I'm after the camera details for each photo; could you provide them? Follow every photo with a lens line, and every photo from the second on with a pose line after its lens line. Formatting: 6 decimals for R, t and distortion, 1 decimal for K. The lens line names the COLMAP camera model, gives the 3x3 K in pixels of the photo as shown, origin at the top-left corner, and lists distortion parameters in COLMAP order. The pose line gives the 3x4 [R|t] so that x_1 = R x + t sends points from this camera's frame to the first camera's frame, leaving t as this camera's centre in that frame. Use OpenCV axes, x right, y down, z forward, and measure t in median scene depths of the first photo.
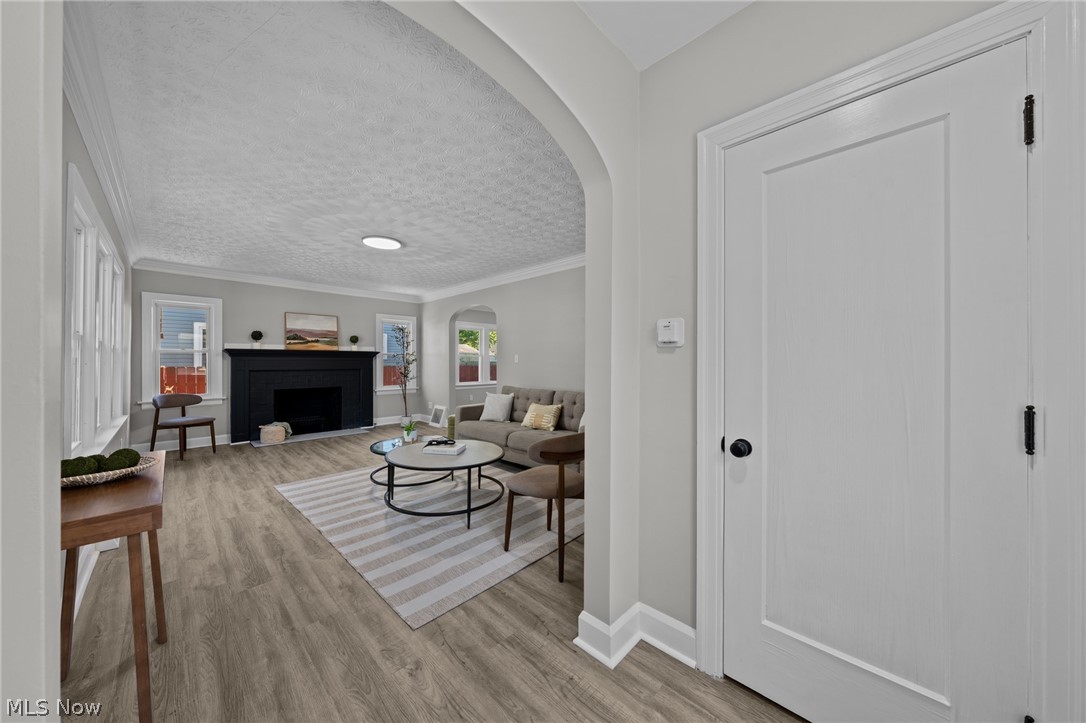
lens RADIAL K [[366.0, 0, 538.6], [0, 366.0, 359.6], [0, 0, 1]] dist [0.001227, 0.000195]
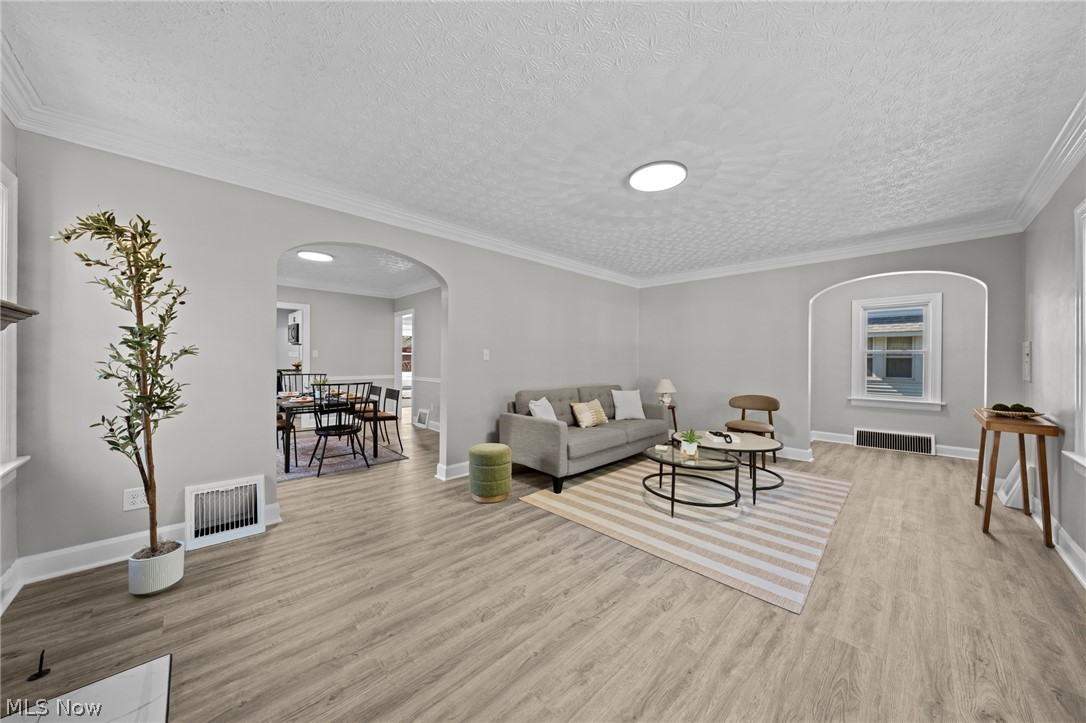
lens RADIAL K [[366.0, 0, 538.6], [0, 366.0, 359.6], [0, 0, 1]] dist [0.001227, 0.000195]
pose [[0.024437, -0.009427, 0.999657, -1.253084], [-0.015973, 0.999824, 0.009819, -0.003039], [-0.999574, -0.016208, 0.024282, 1.374334]]
